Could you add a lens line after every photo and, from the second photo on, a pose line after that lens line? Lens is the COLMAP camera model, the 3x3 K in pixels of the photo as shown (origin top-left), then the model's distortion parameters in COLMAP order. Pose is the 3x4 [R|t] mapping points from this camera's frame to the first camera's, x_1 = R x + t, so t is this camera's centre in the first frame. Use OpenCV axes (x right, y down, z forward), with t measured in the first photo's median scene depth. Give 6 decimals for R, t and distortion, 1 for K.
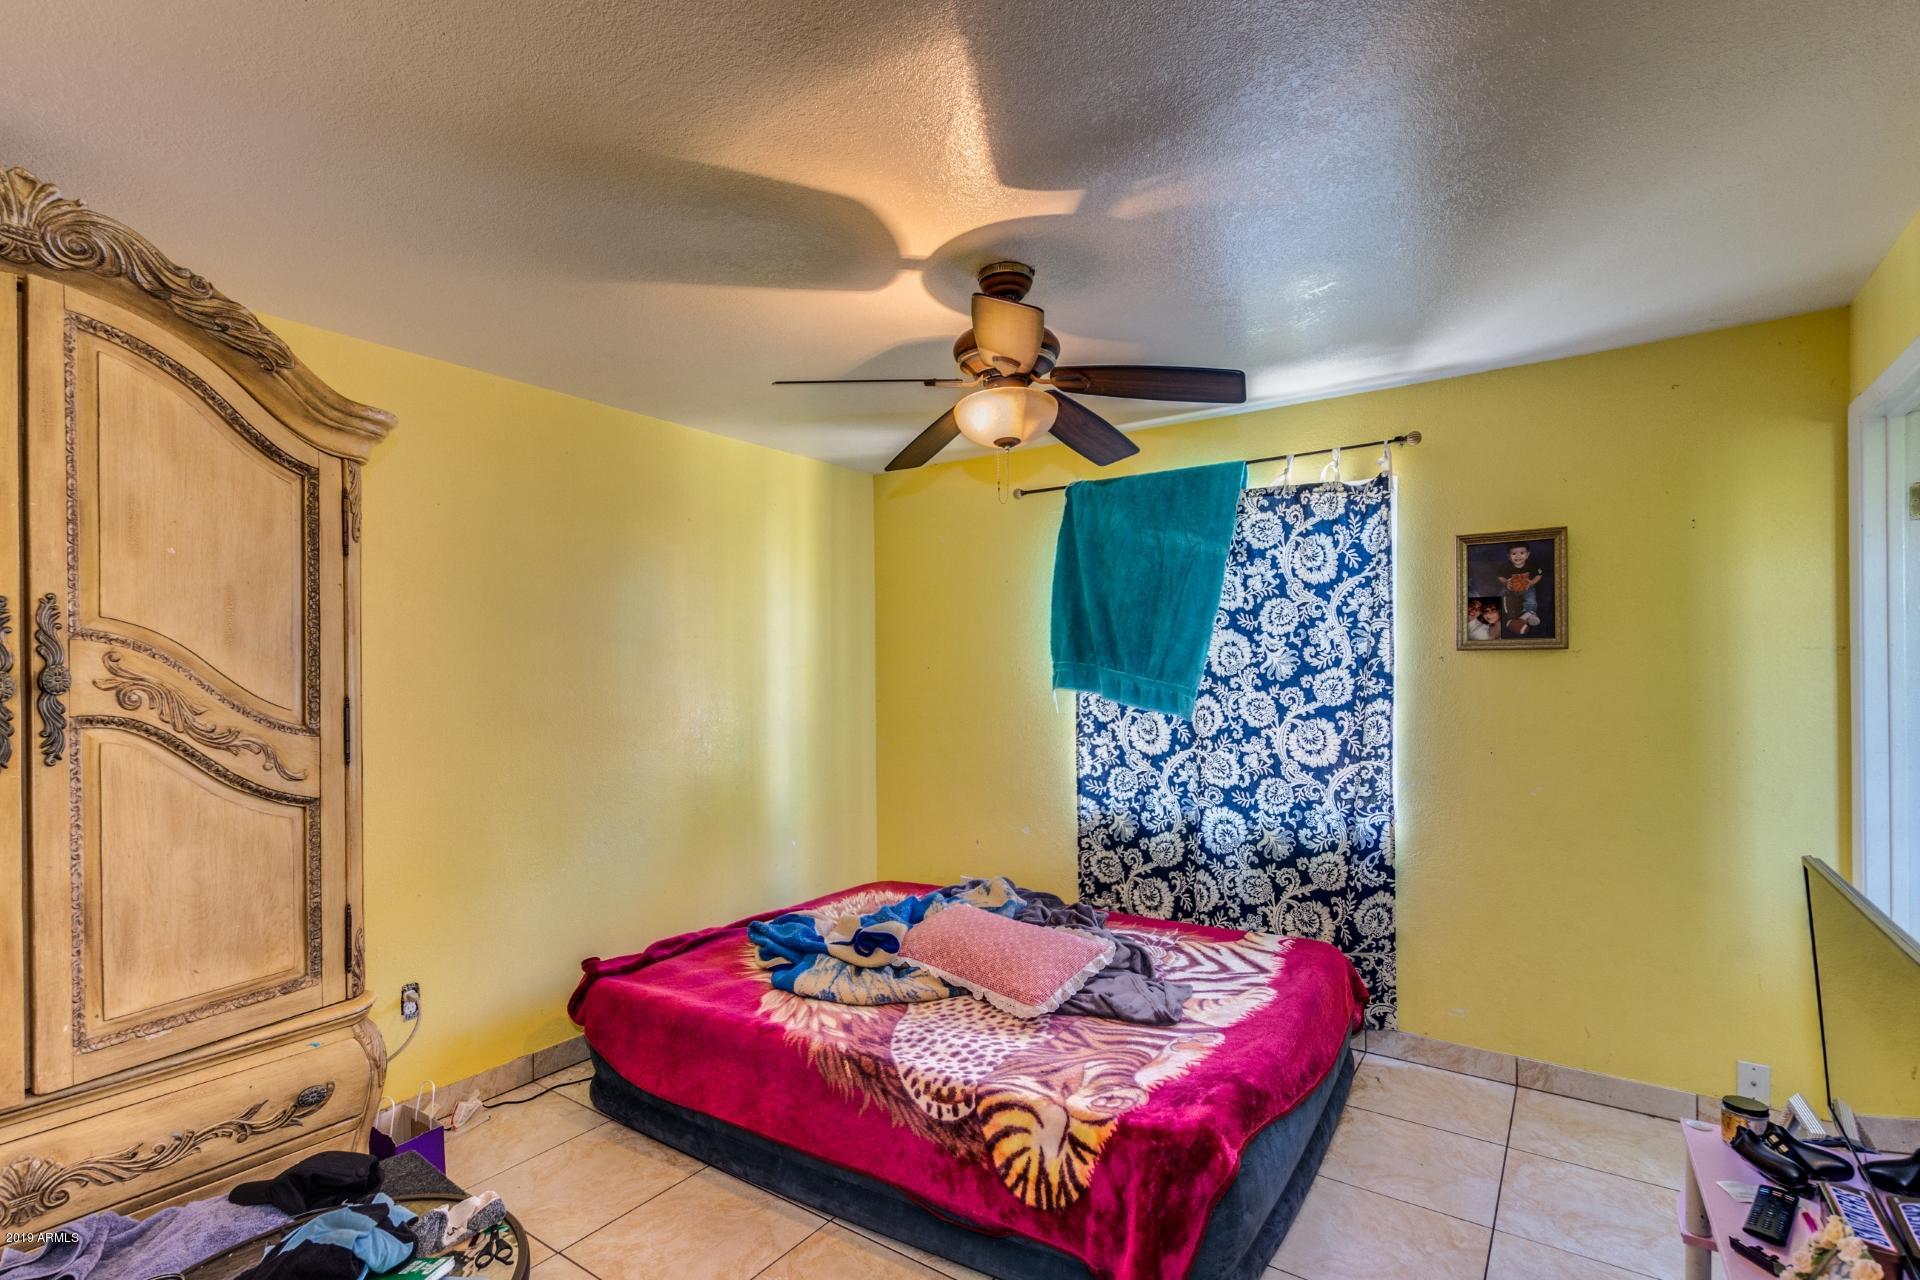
lens RADIAL K [[889.3, 0, 964.6], [0, 889.3, 659.5], [0, 0, 1]] dist [0.005644, -0.000455]
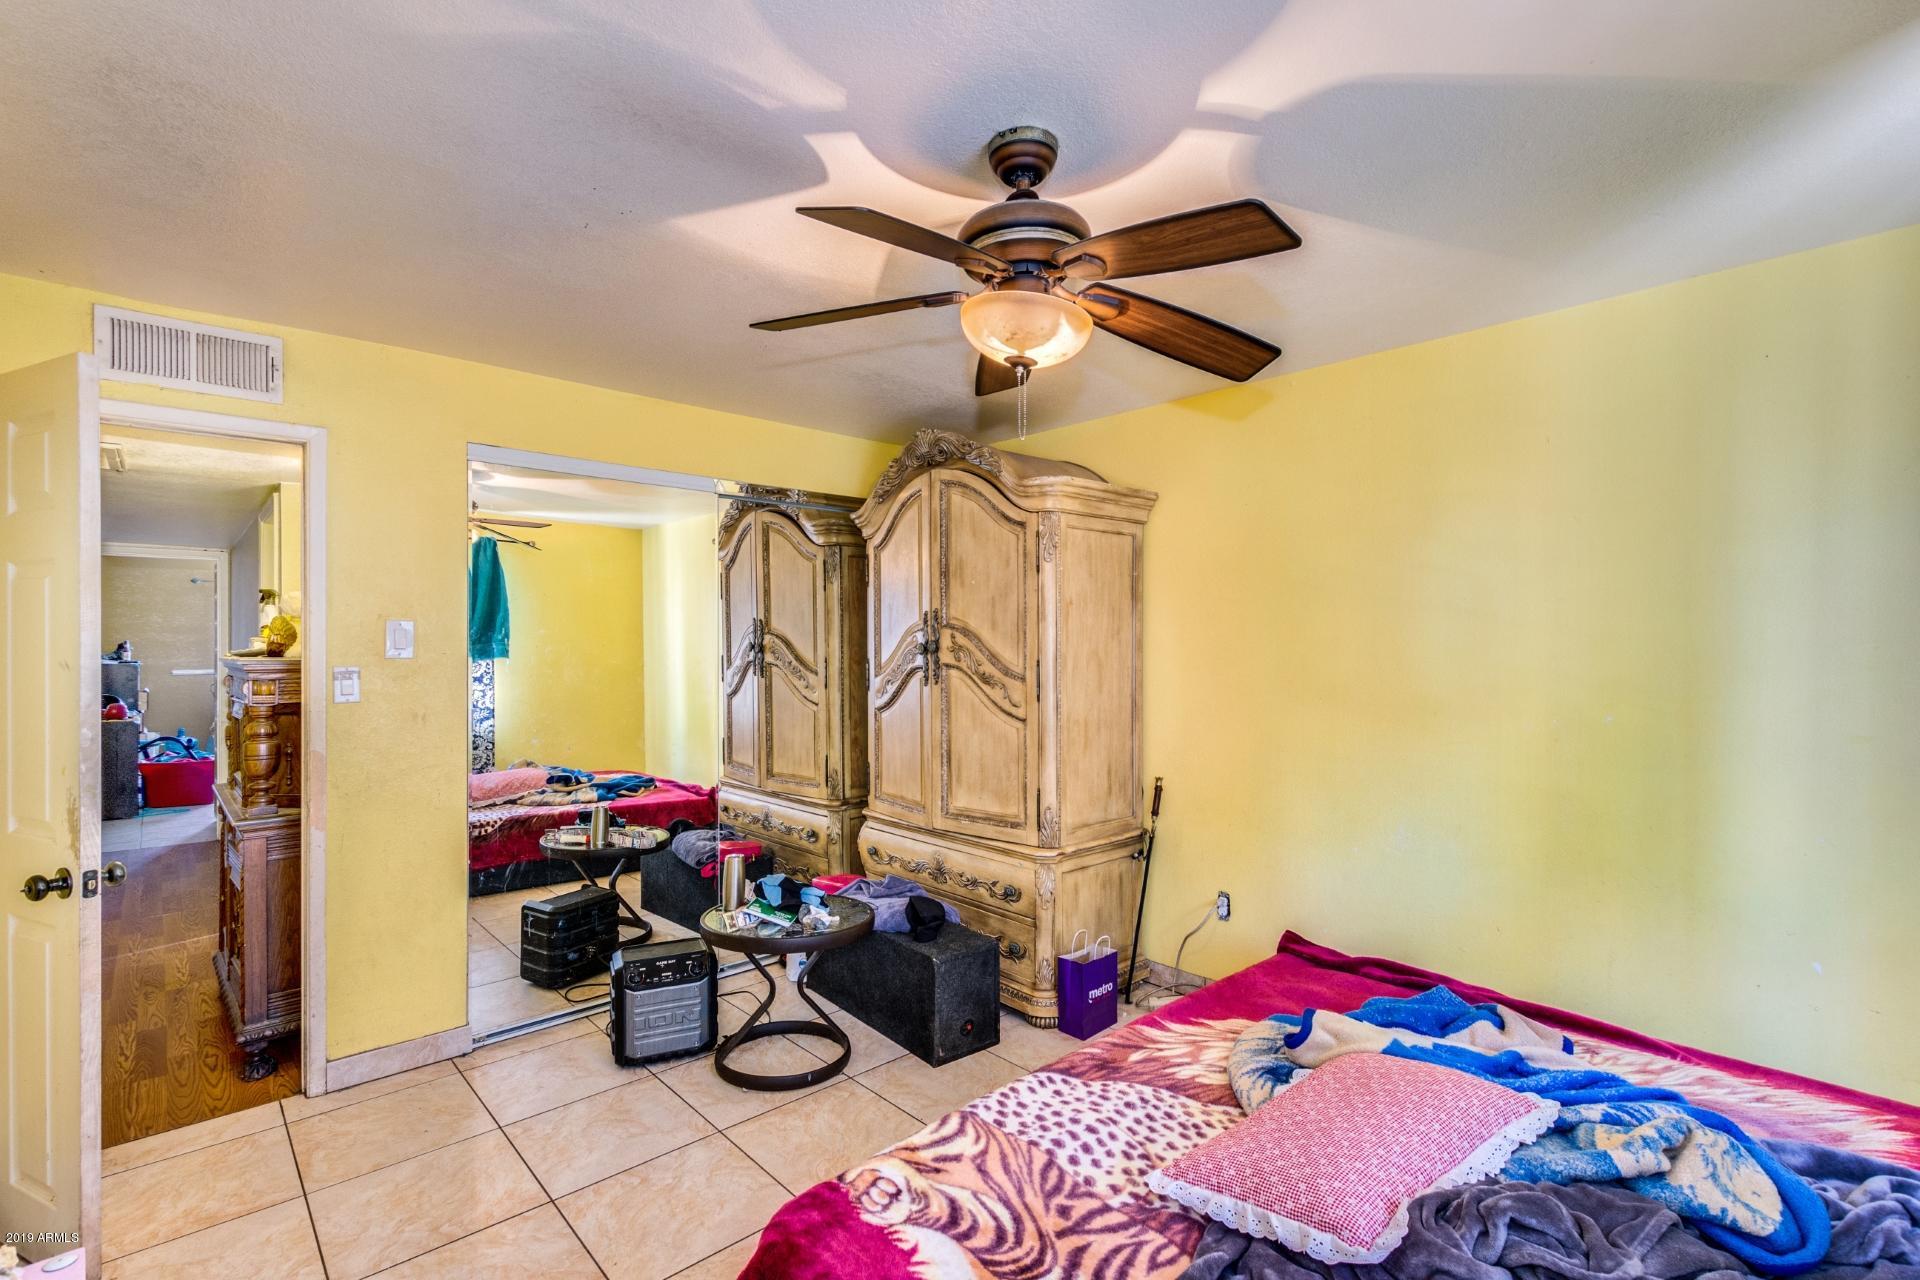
lens RADIAL K [[889.3, 0, 963.5], [0, 889.3, 635.0], [0, 0, 1]] dist [0.005644, -0.000455]
pose [[-0.222086, 0.000870, -0.975027, 0.981323], [0.011457, 0.999933, -0.001717, -0.001680], [0.974960, -0.011552, -0.222081, 1.327831]]
